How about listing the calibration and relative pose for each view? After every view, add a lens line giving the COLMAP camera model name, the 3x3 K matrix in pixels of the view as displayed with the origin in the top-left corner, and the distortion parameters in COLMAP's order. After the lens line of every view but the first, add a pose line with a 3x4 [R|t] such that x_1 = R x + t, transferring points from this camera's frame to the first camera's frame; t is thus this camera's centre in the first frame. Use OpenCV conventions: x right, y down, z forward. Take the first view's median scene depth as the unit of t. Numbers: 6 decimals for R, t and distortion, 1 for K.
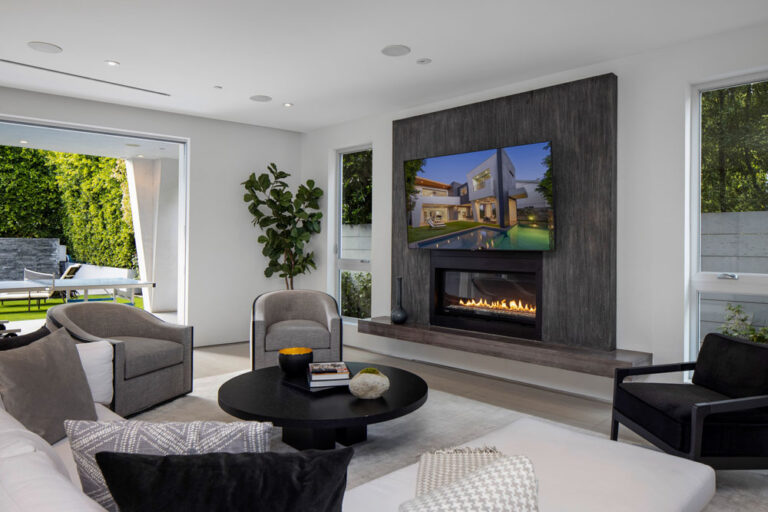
lens RADIAL K [[521.9, 0, 378.7], [0, 521.9, 245.0], [0, 0, 1]] dist [-0.007098, -0.003841]
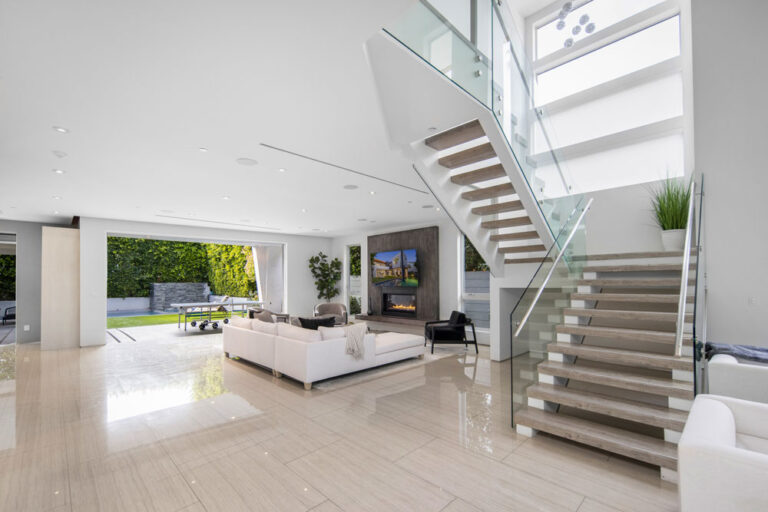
lens RADIAL K [[332.9, 0, 383.2], [0, 332.9, 279.0], [0, 0, 1]] dist [0.001058, 0.000068]
pose [[0.999821, -0.015992, -0.010141, 0.104691], [0.015889, 0.999822, -0.010217, -0.009591], [0.010302, 0.010054, 0.999896, -0.560064]]
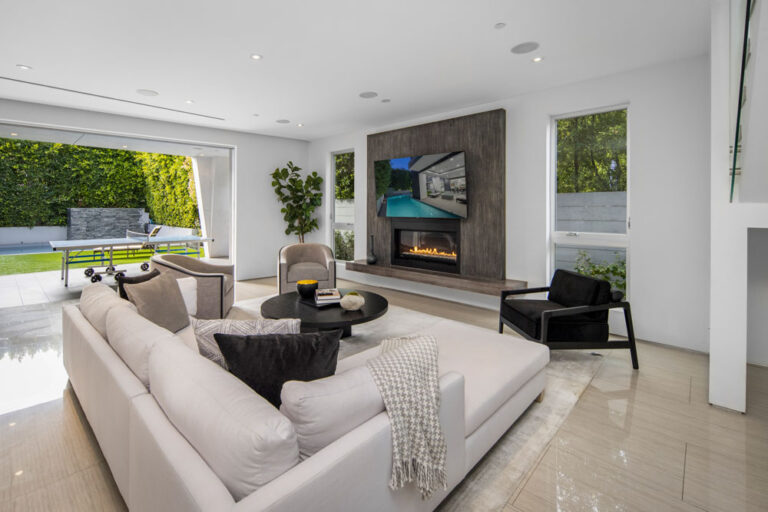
lens RADIAL K [[354.5, 0, 365.1], [0, 354.5, 209.6], [0, 0, 1]] dist [0.001081, 0.000114]
pose [[0.999869, -0.006563, 0.014774, 0.003373], [0.006569, 0.999978, -0.000308, -0.011745], [-0.014772, 0.000405, 0.999891, -0.059855]]
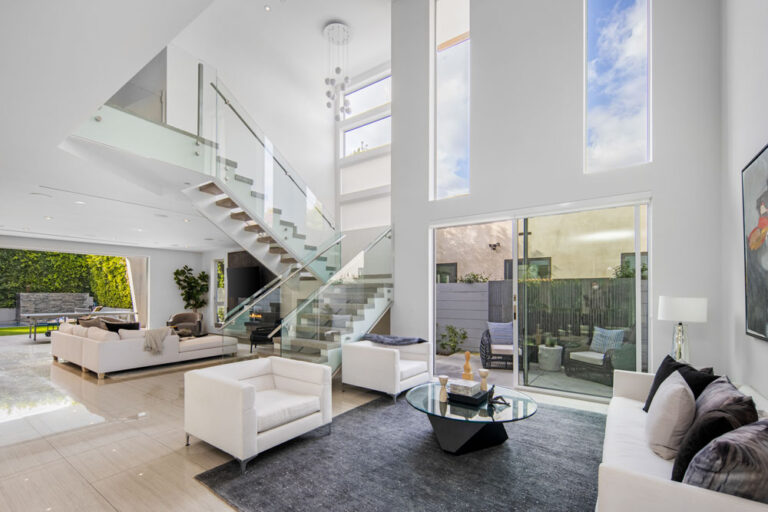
lens RADIAL K [[328.7, 0, 385.3], [0, 328.7, 293.6], [0, 0, 1]] dist [0.000306, -0.003973]
pose [[0.981700, -0.006323, 0.190331, 0.471138], [0.006725, 0.999976, -0.001467, -0.005952], [-0.190317, 0.002720, 0.981719, -0.825142]]
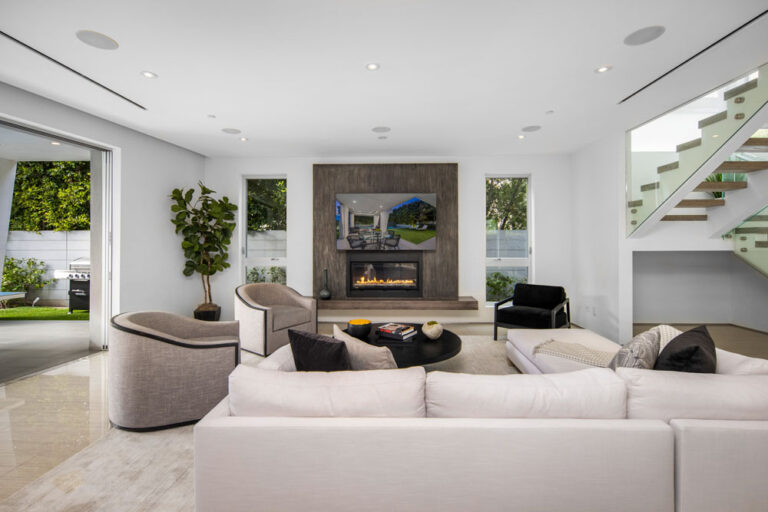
lens RADIAL K [[333.9, 0, 396.4], [0, 333.9, 241.7], [0, 0, 1]] dist [0.001701, 0.000282]
pose [[0.723850, -0.008371, 0.689907, -0.409965], [0.008415, 0.999959, 0.003304, -0.015993], [-0.689906, 0.003414, 0.723891, 0.133446]]
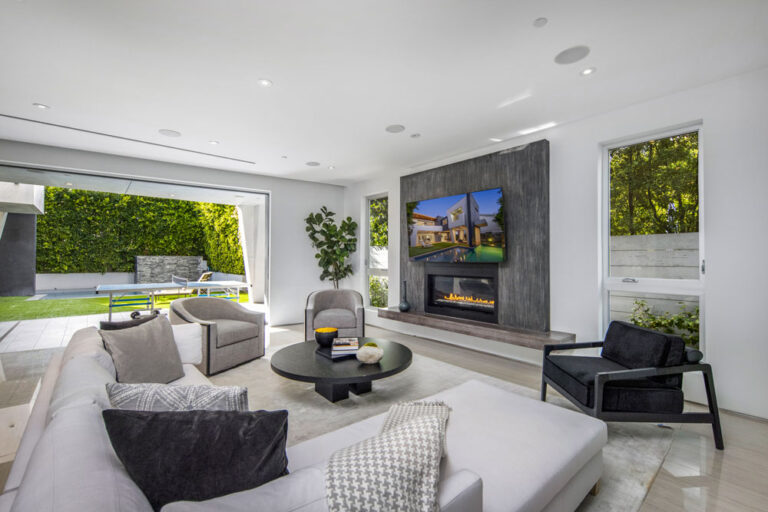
lens RADIAL K [[335.8, 0, 384.0], [0, 335.8, 256.0], [0, 0, 1]] dist [0.001102, 0.000033]
pose [[0.997466, -0.005919, -0.070893, 0.042483], [0.005193, 0.999932, -0.010418, 0.000895], [0.070949, 0.010023, 0.997430, 0.026341]]
